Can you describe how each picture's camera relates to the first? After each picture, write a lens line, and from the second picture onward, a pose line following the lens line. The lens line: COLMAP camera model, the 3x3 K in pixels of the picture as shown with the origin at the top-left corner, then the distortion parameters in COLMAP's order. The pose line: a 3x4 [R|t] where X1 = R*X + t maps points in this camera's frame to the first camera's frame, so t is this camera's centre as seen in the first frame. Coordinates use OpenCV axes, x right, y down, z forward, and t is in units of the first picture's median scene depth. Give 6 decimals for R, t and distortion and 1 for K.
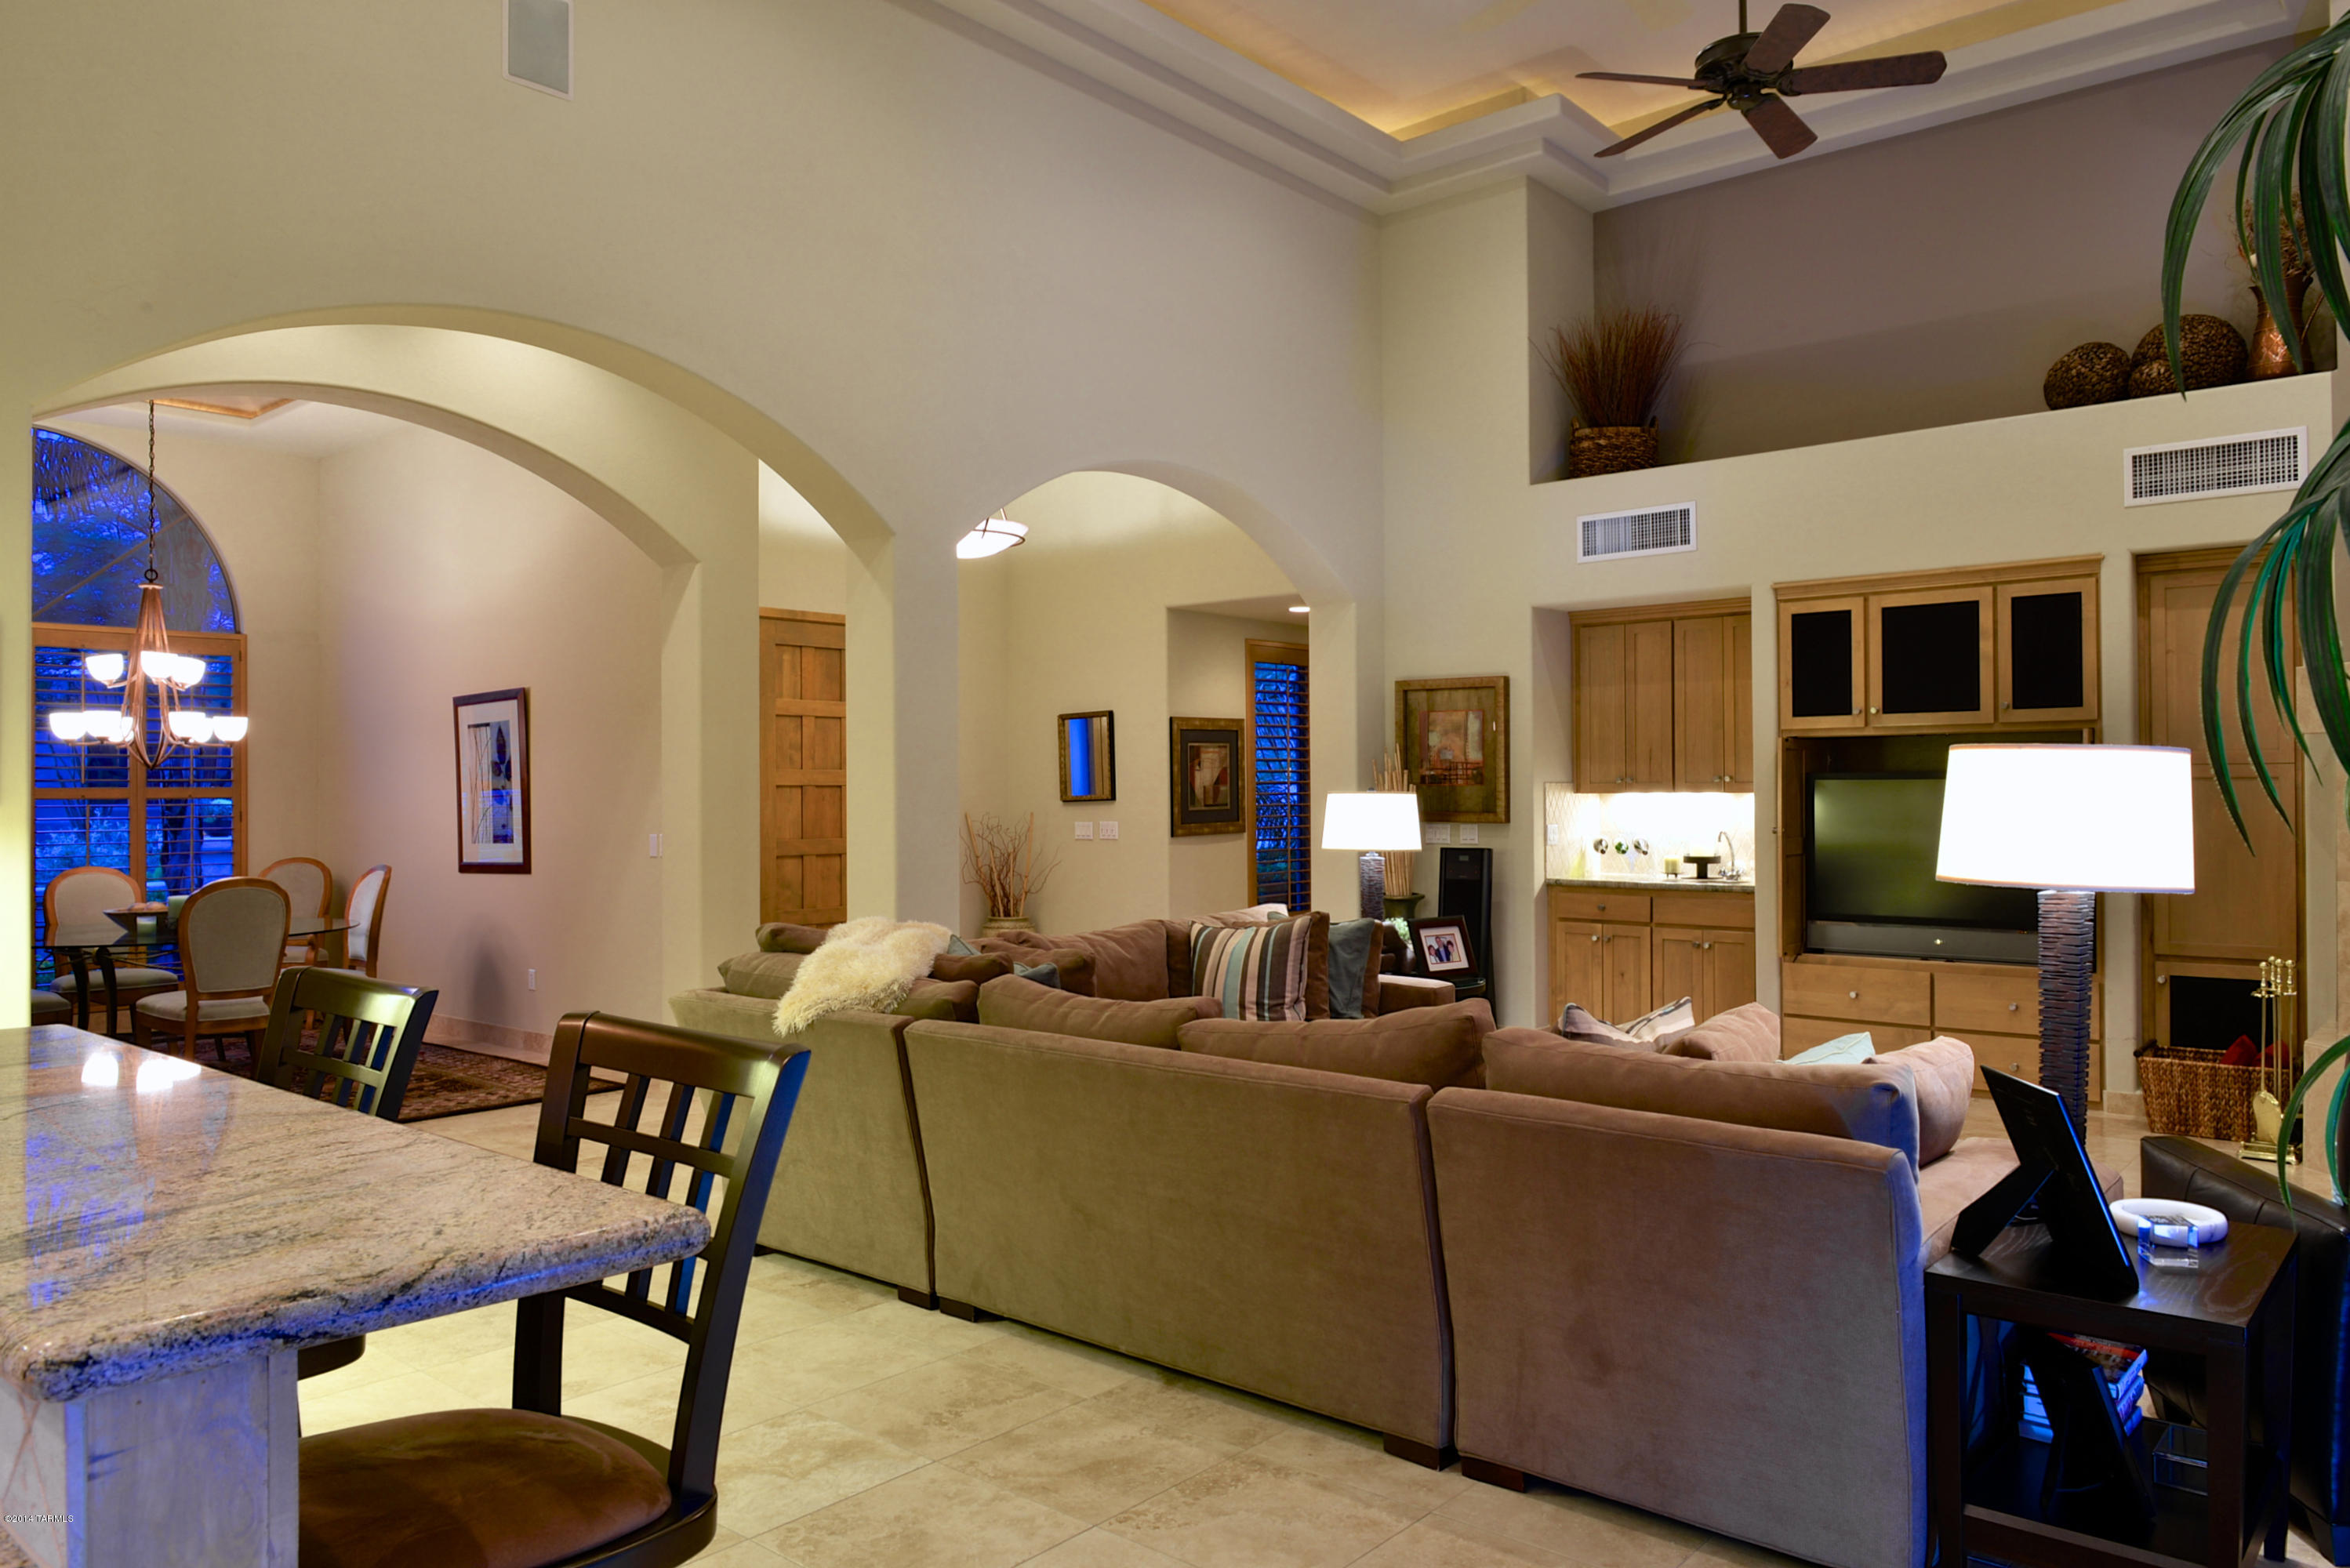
lens RADIAL K [[1615.0, 0, 1175.0], [0, 1615.0, 784.0], [0, 0, 1]] dist [-0.008279, -0.004815]
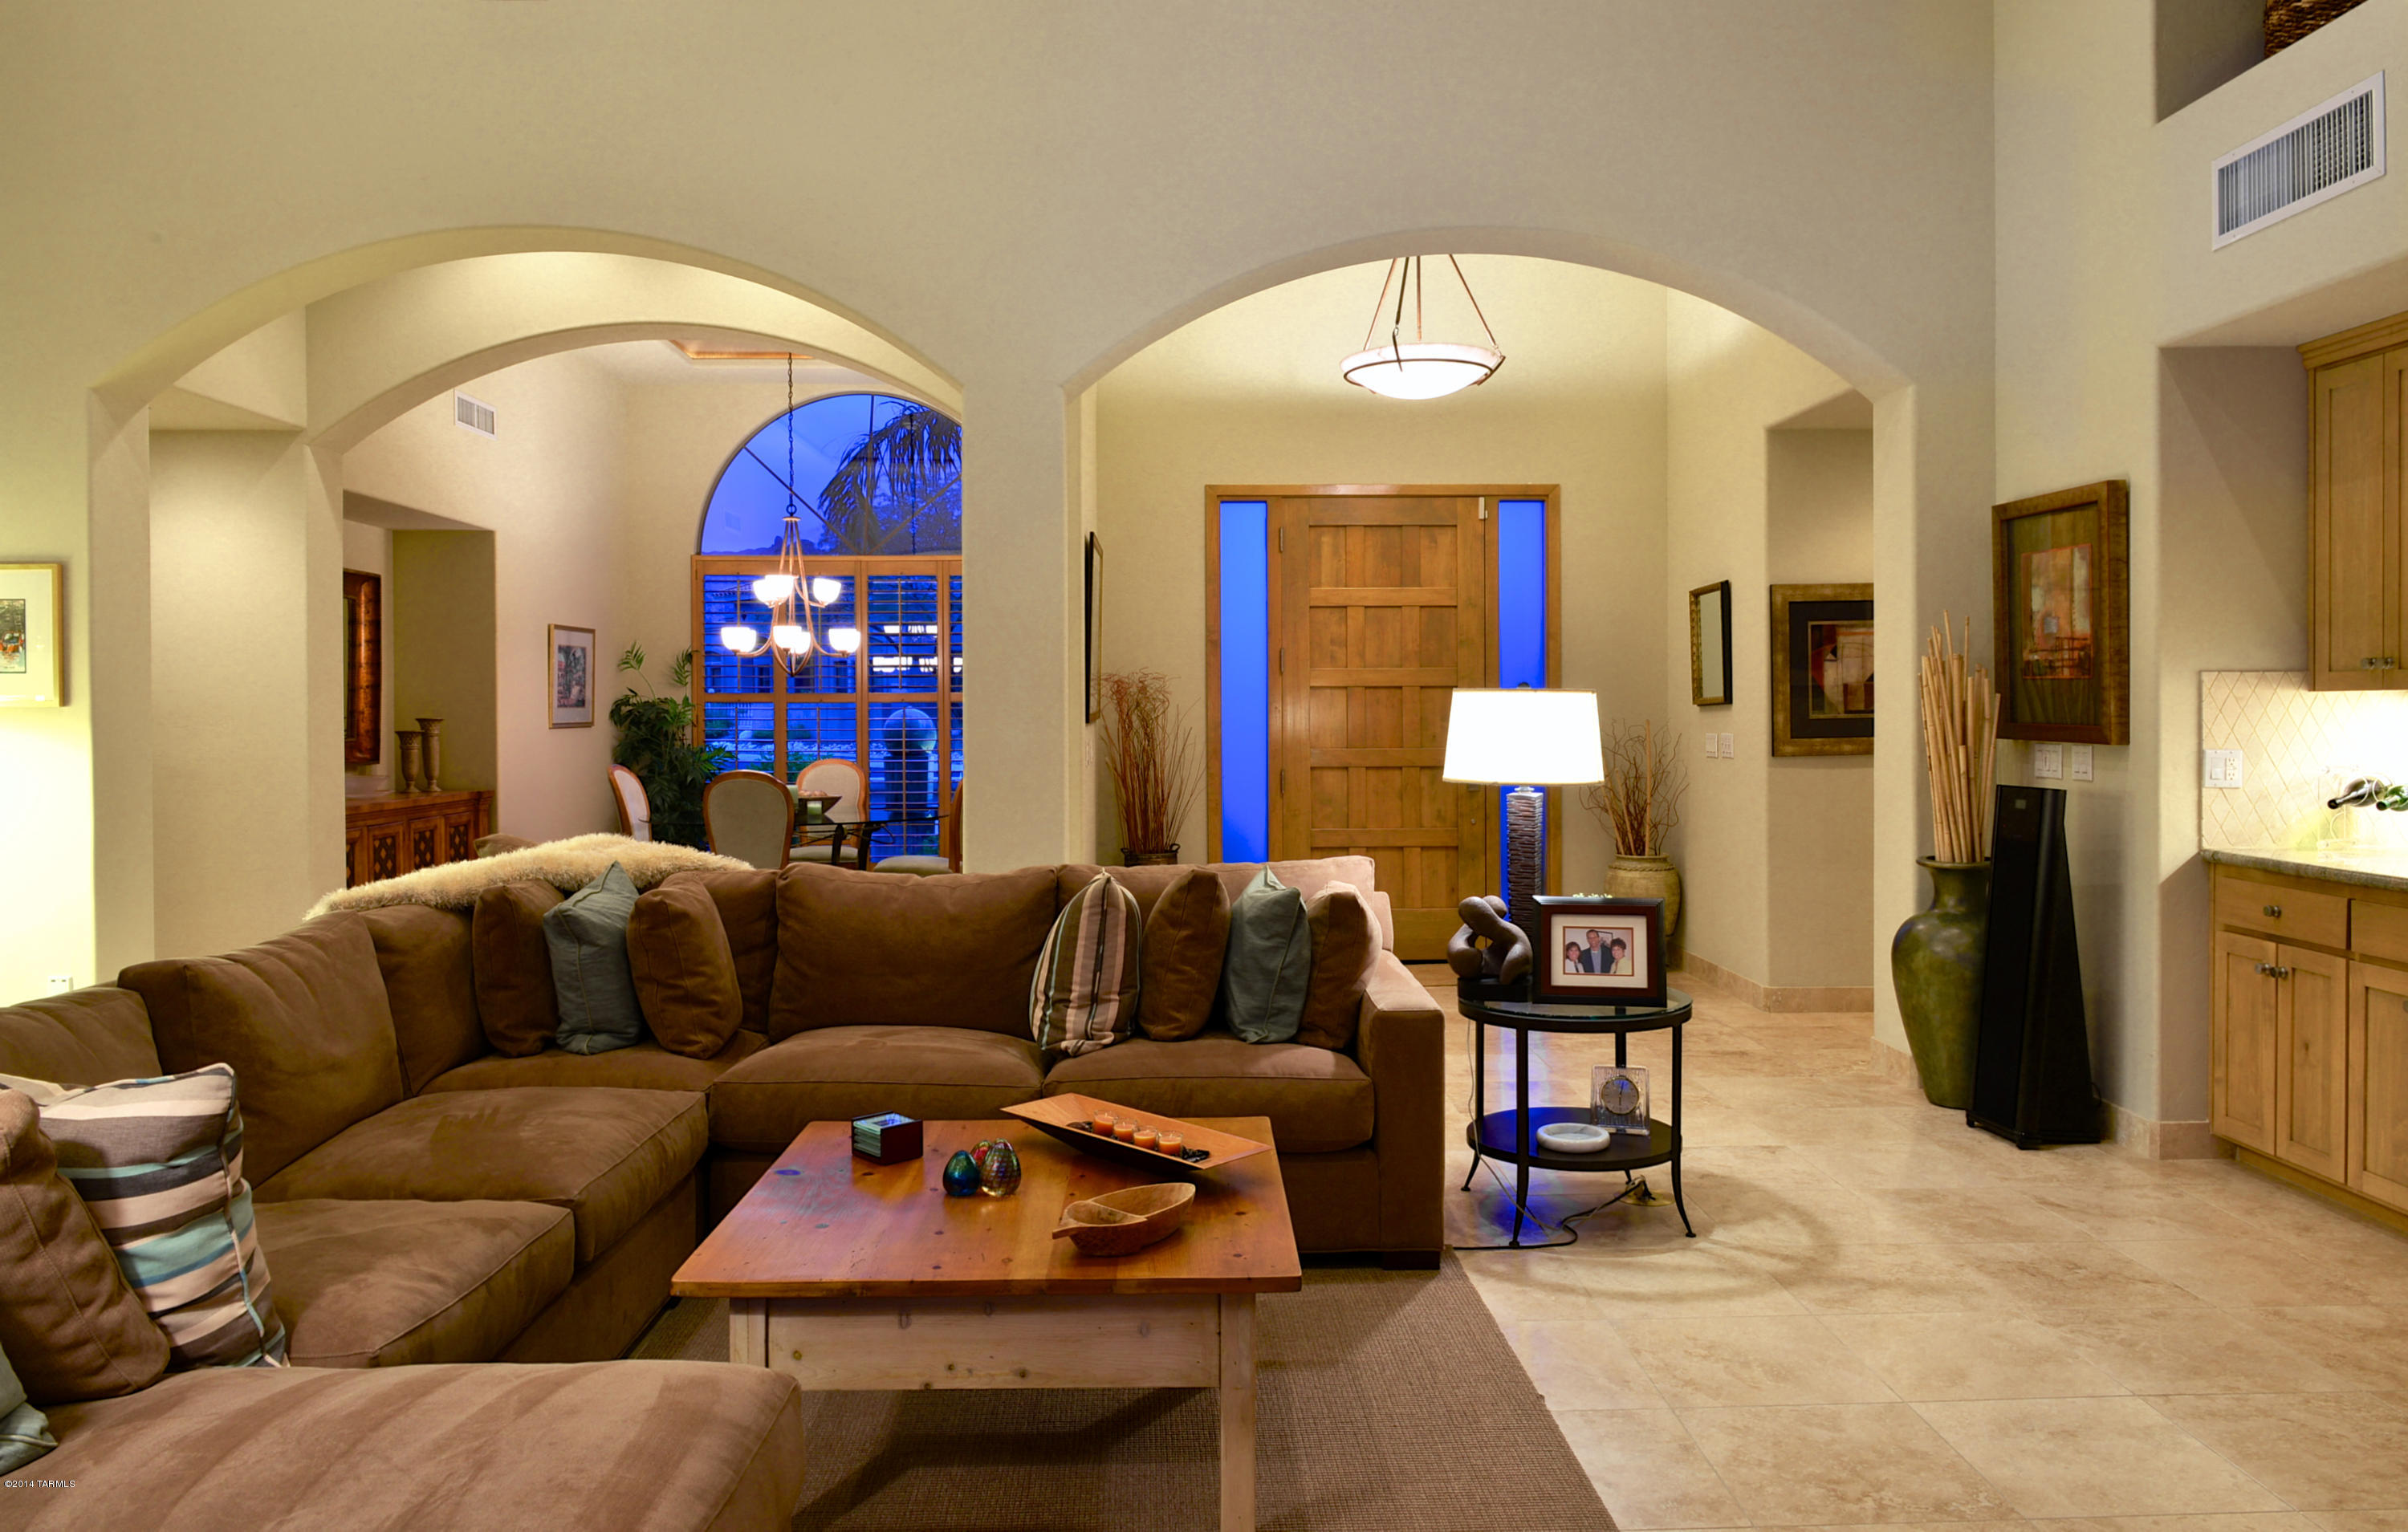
lens RADIAL K [[1658.1, 0, 1198.3], [0, 1658.1, 733.8], [0, 0, 1]] dist [-0.003234, 0.000930]
pose [[0.664732, 0.013900, -0.746952, 0.434388], [0.008079, 0.999635, 0.025792, 0.003066], [0.747038, -0.023179, 0.664377, 0.393860]]
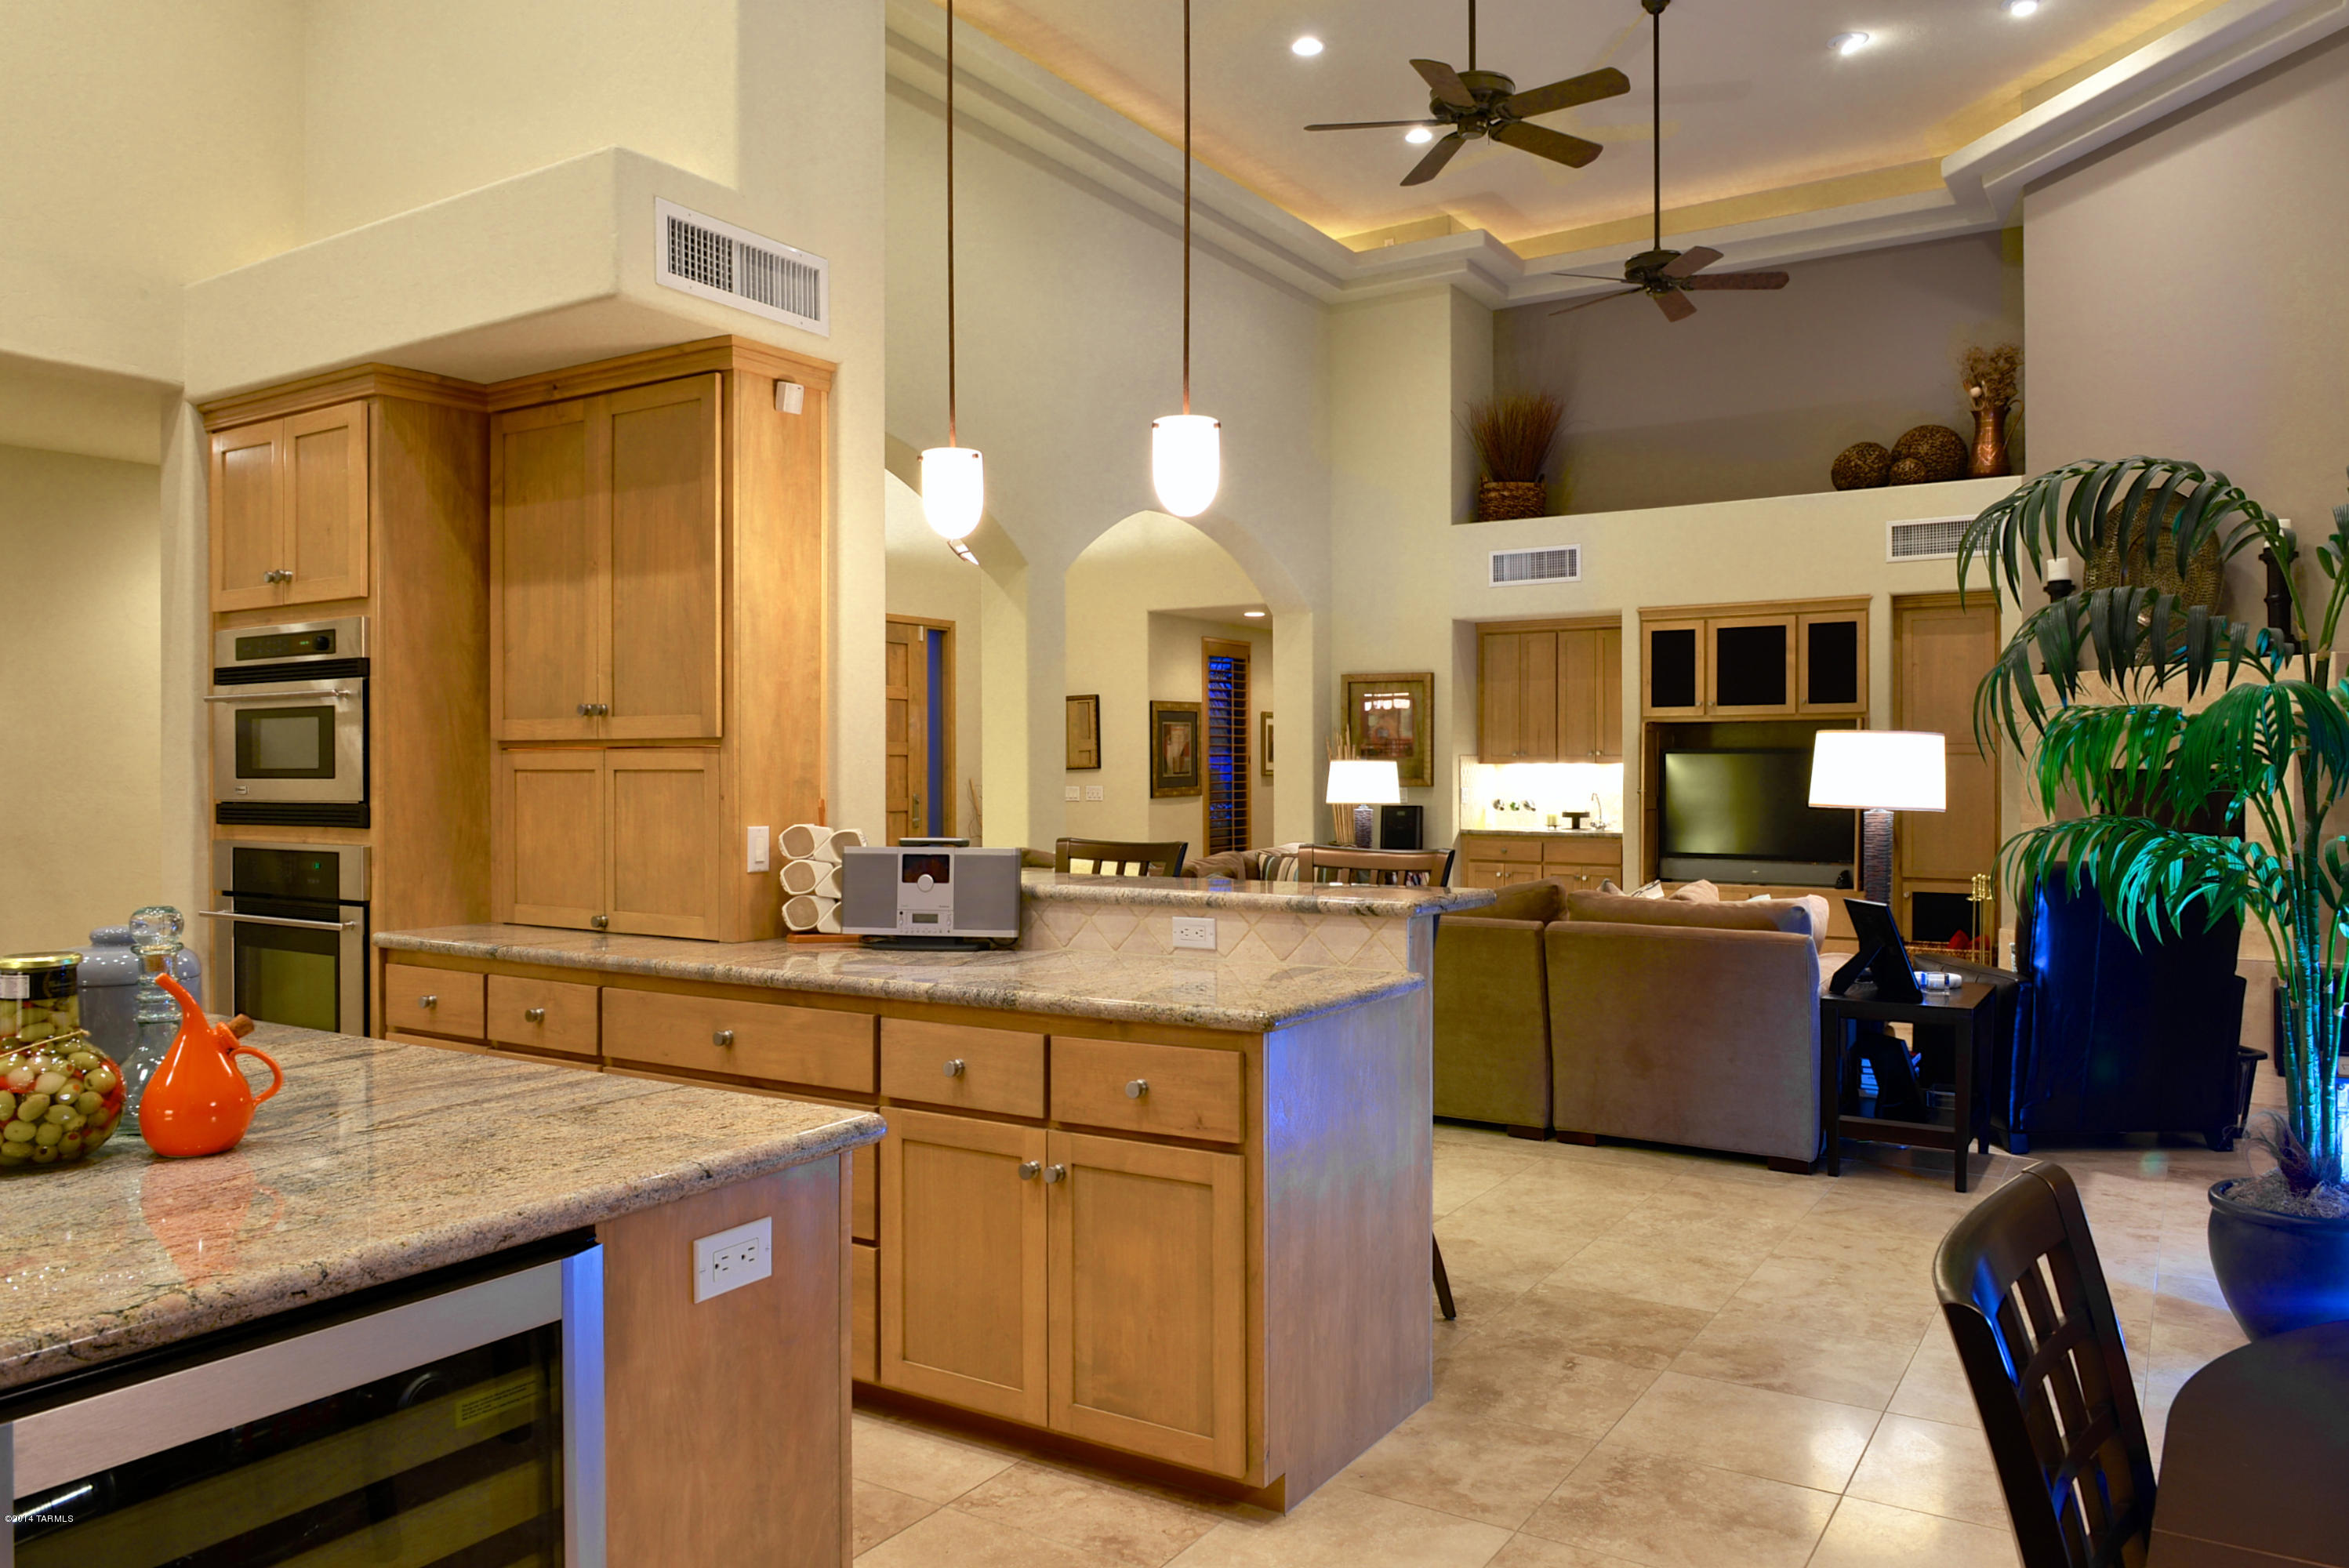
lens RADIAL K [[1614.4, 0, 1174.5], [0, 1614.4, 784.0], [0, 0, 1]] dist [-0.008279, -0.004815]
pose [[0.990390, 0.002821, 0.138275, -0.182655], [-0.004828, 0.999888, 0.014181, 0.005076], [-0.138220, -0.014712, 0.990292, -0.259618]]
